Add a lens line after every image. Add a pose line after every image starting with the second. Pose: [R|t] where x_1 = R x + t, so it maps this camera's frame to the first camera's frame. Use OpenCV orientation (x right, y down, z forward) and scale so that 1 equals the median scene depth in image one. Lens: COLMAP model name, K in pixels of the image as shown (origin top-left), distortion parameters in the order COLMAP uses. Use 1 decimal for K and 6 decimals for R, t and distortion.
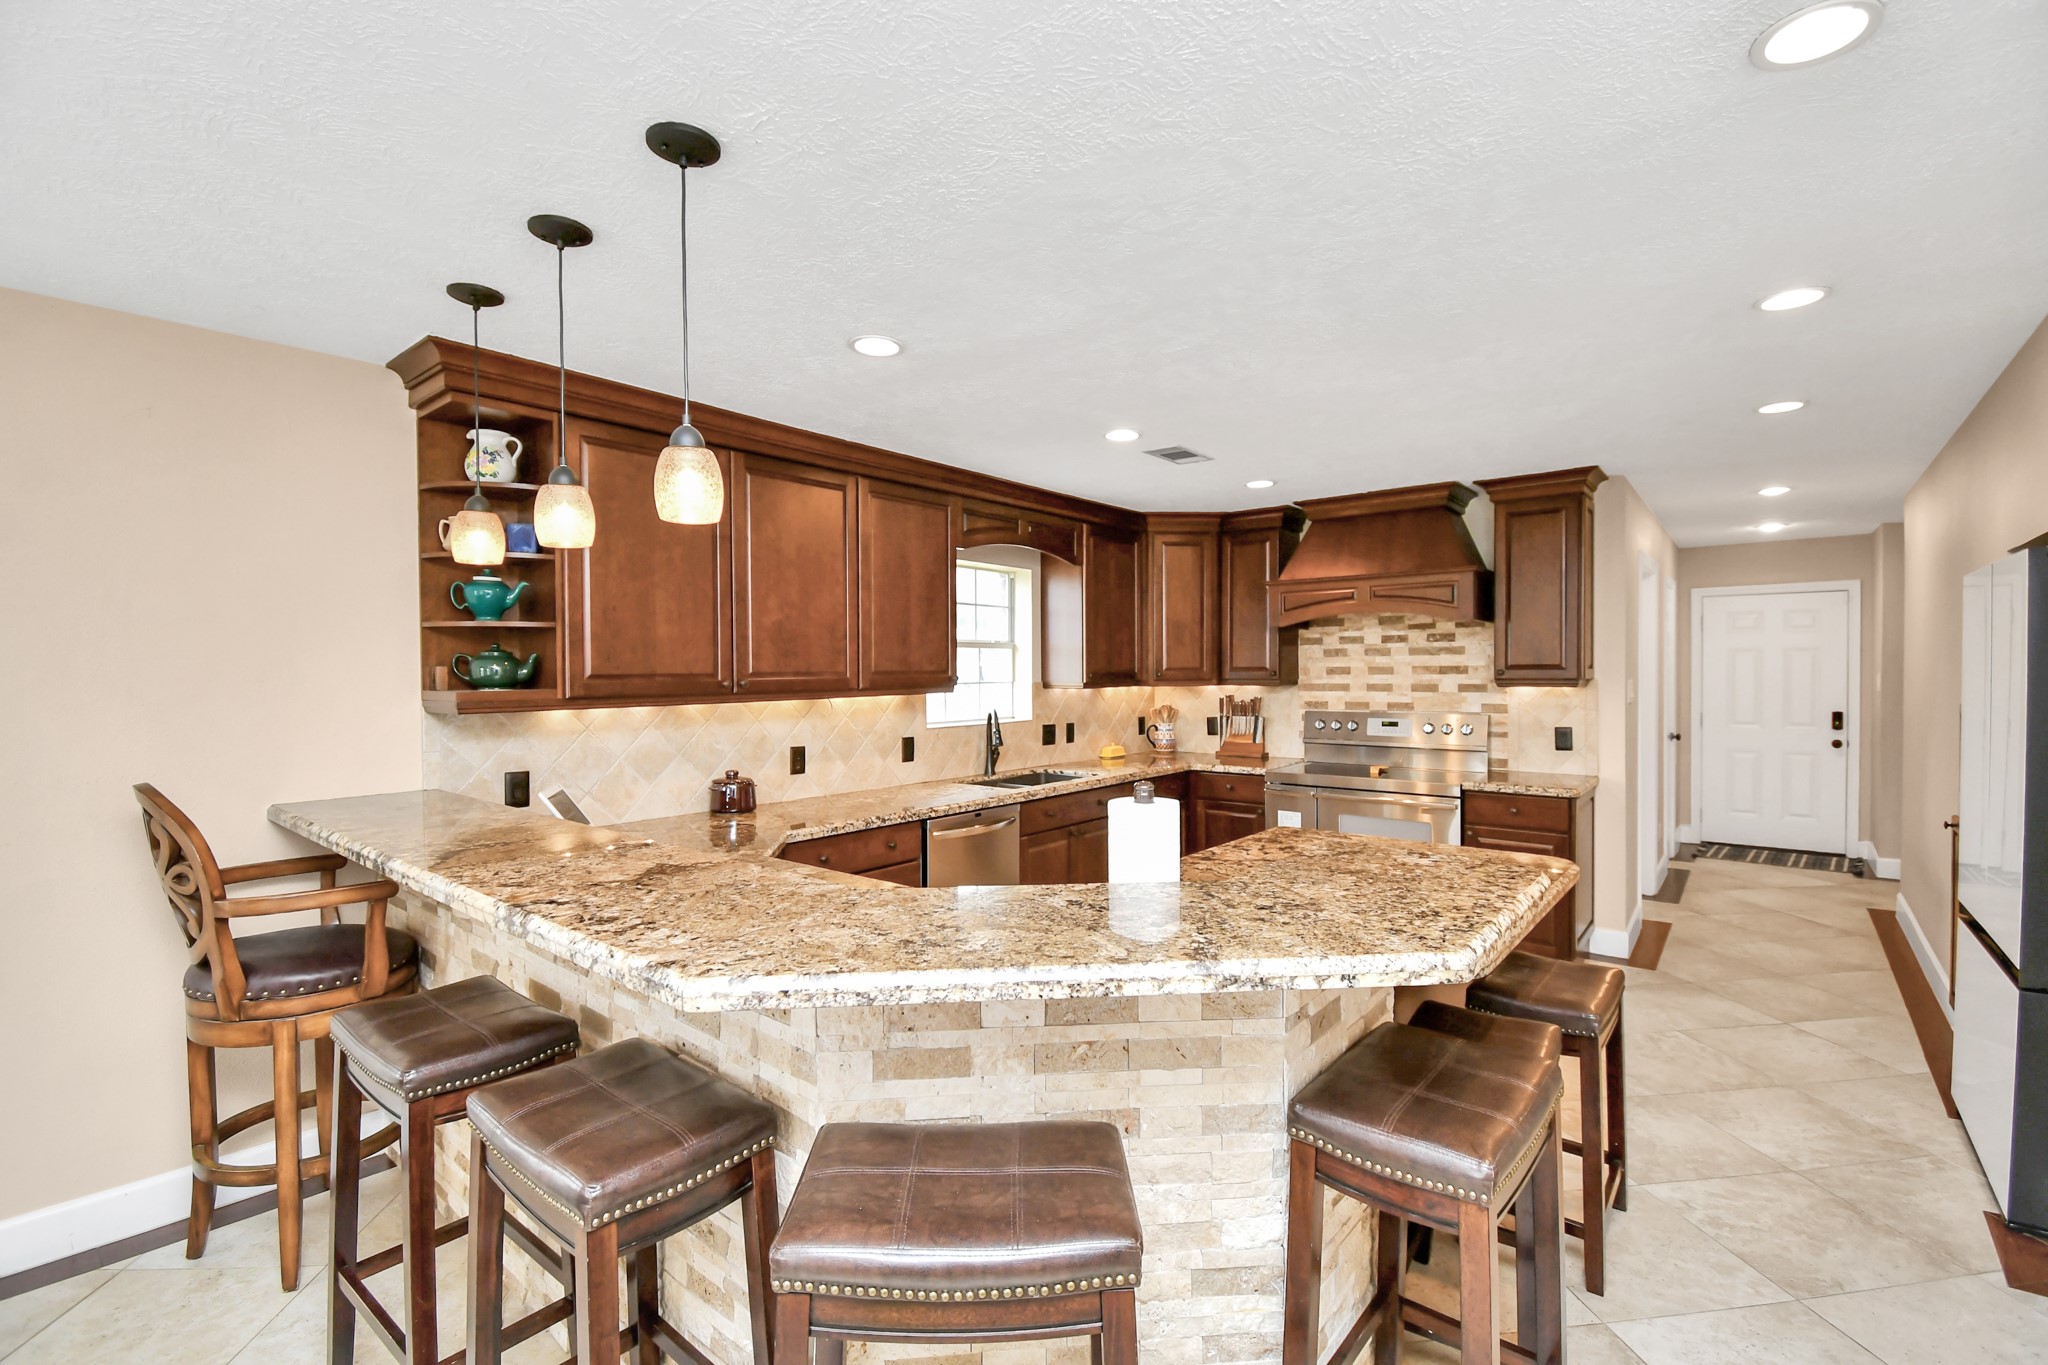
lens RADIAL K [[913.8, 0, 1024.0], [0, 913.8, 682.5], [0, 0, 1]] dist [0.000724, -0.000260]
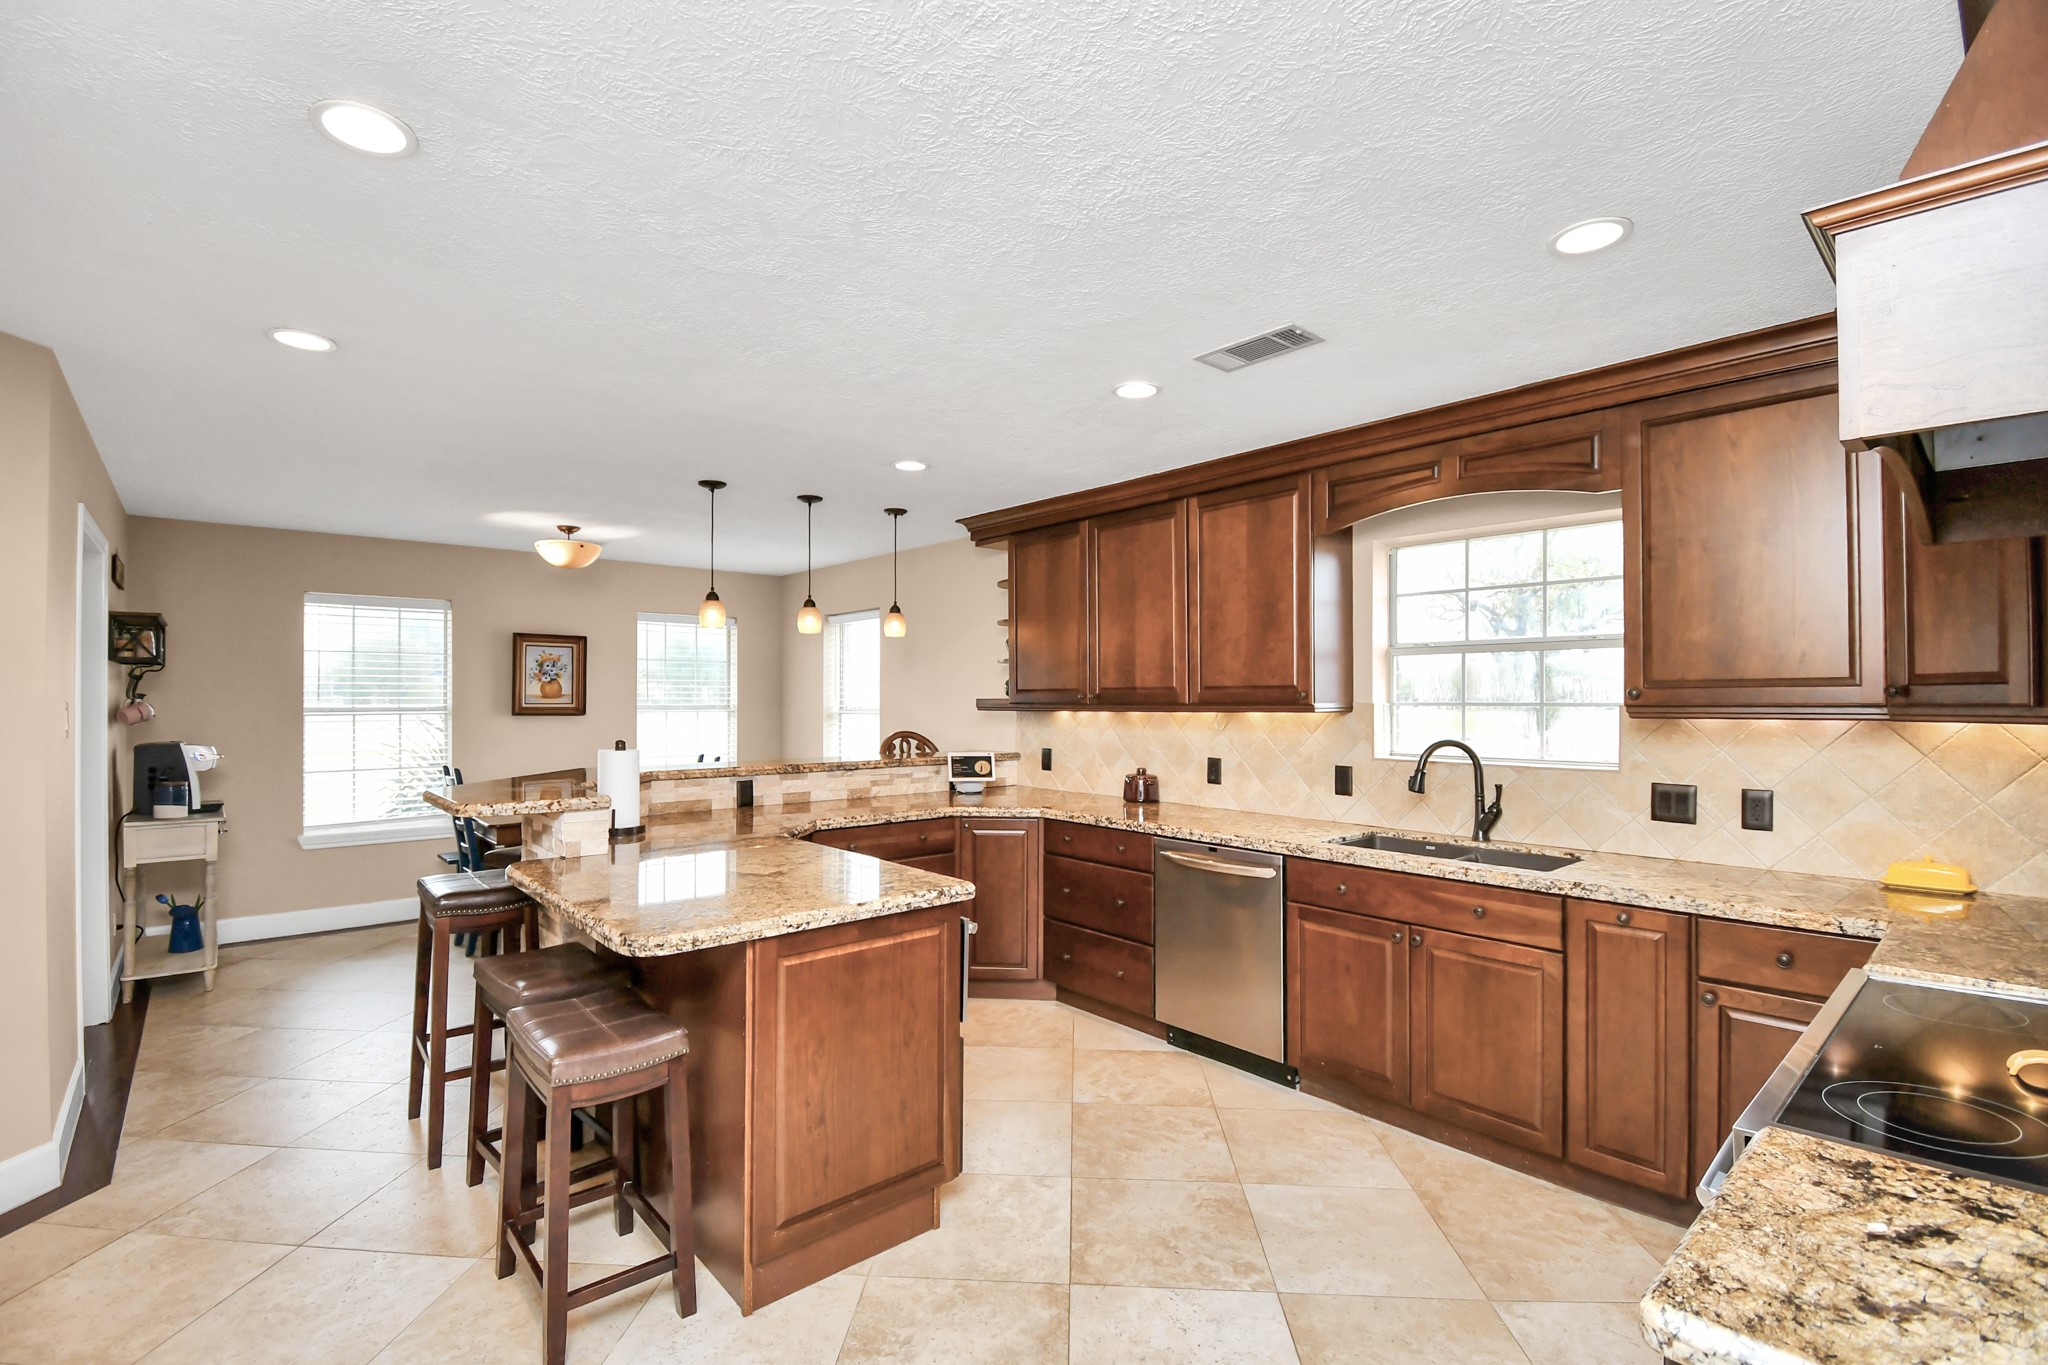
lens RADIAL K [[913.8, 0, 1024.0], [0, 913.8, 682.5], [0, 0, 1]] dist [0.000724, -0.000260]
pose [[-0.160693, -0.012299, -0.986928, 0.774900], [-0.017595, 0.999799, -0.009595, -0.003282], [0.986848, 0.015823, -0.160877, 0.879820]]
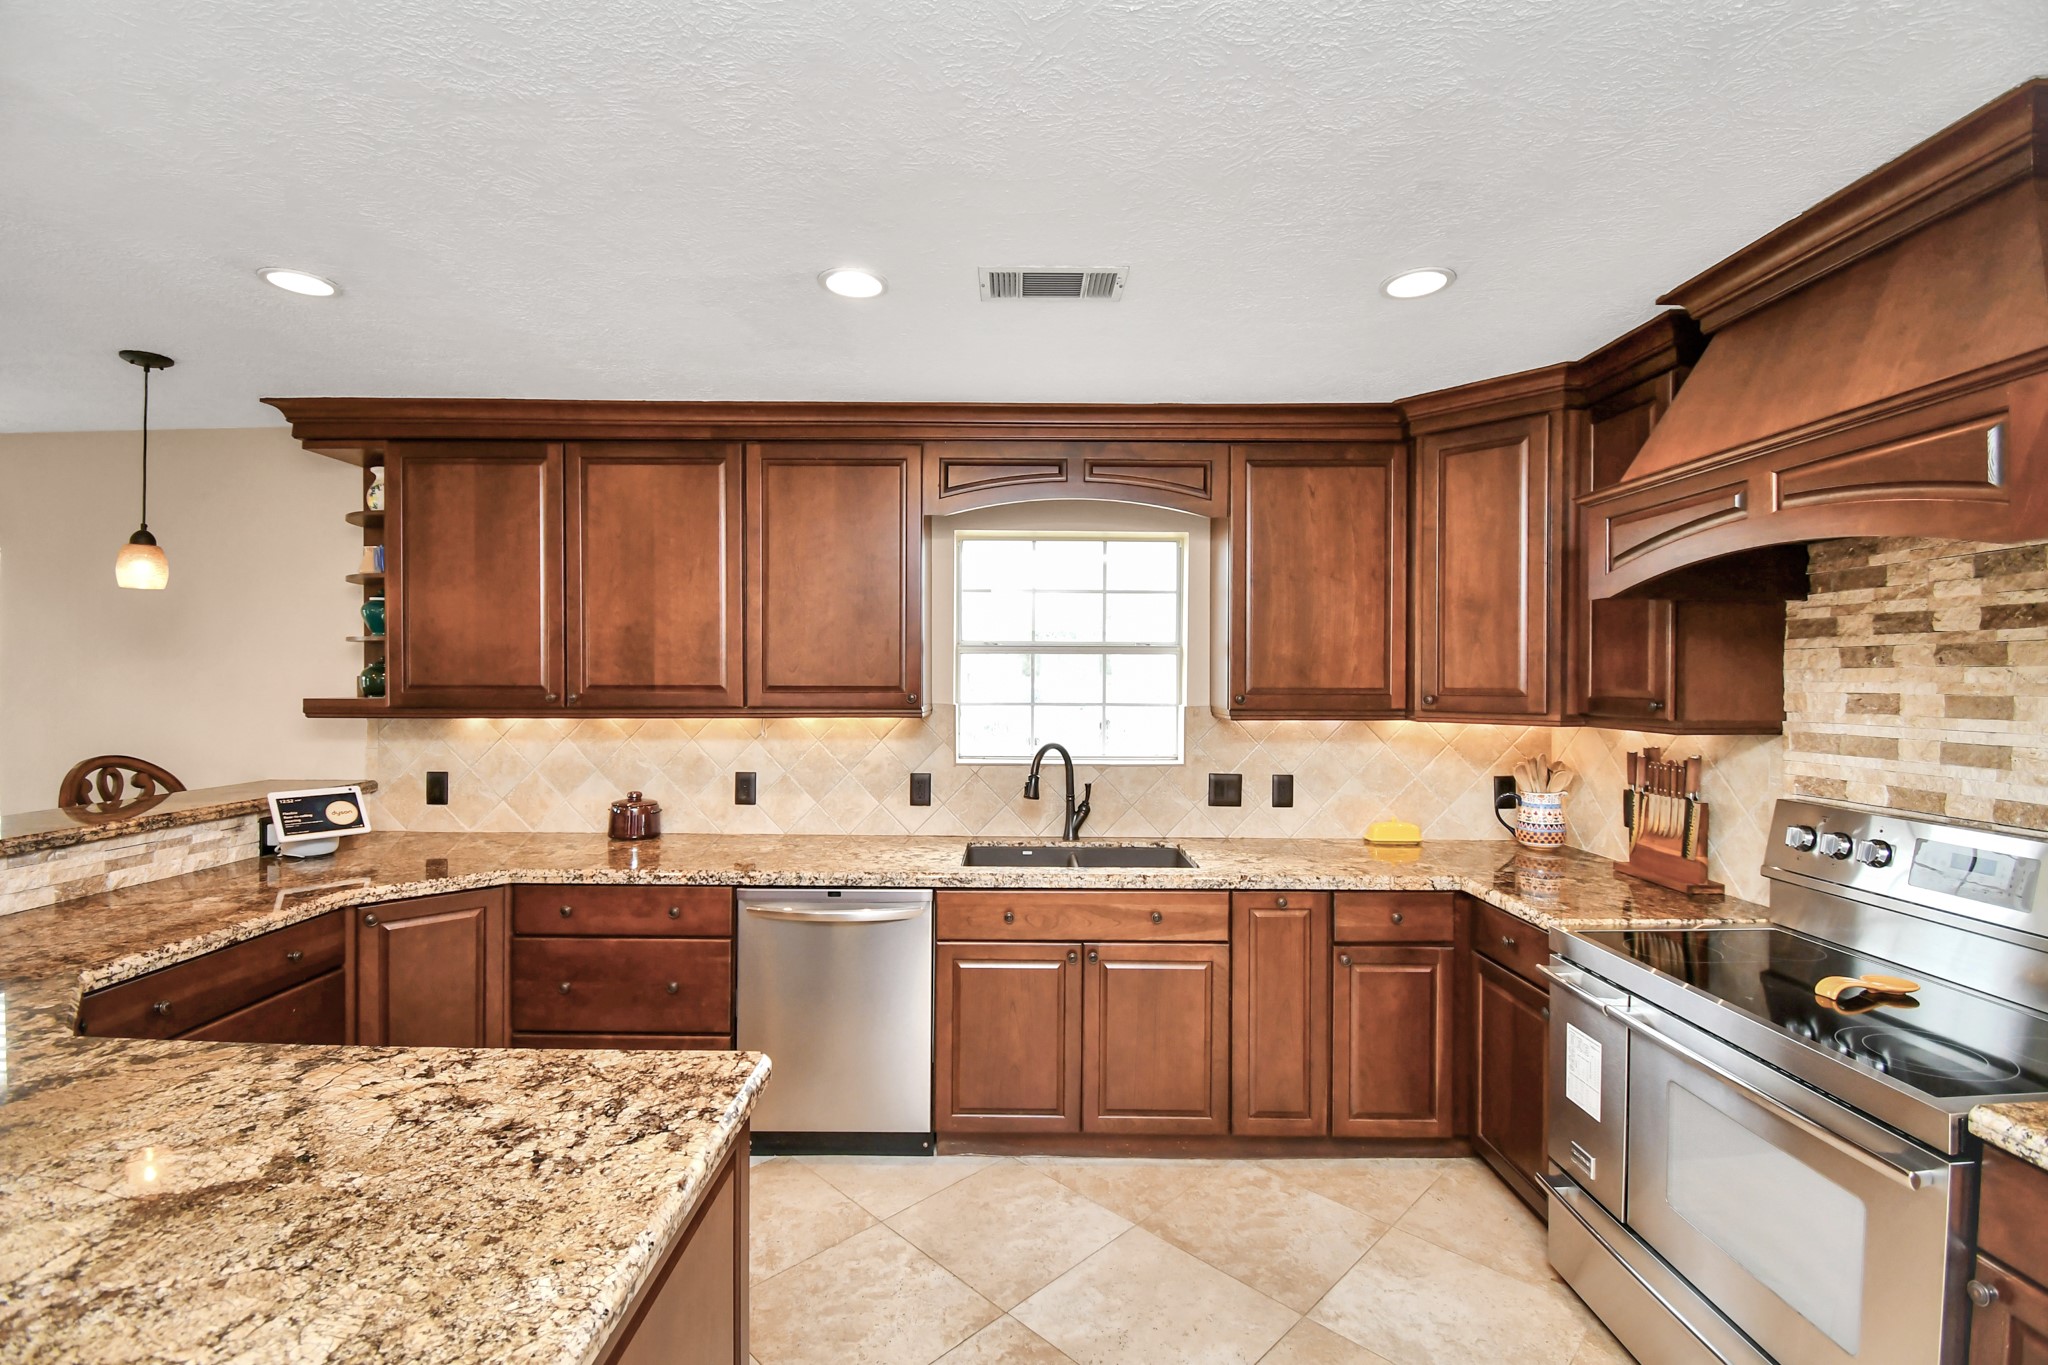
lens RADIAL K [[886.5, 0, 1027.7], [0, 886.5, 674.7], [0, 0, 1]] dist [0.021483, -0.023998]
pose [[0.631062, 0.005319, -0.775714, 0.521615], [-0.022382, 0.999685, -0.011353, -0.016409], [0.775409, 0.024526, 0.630983, 0.626729]]
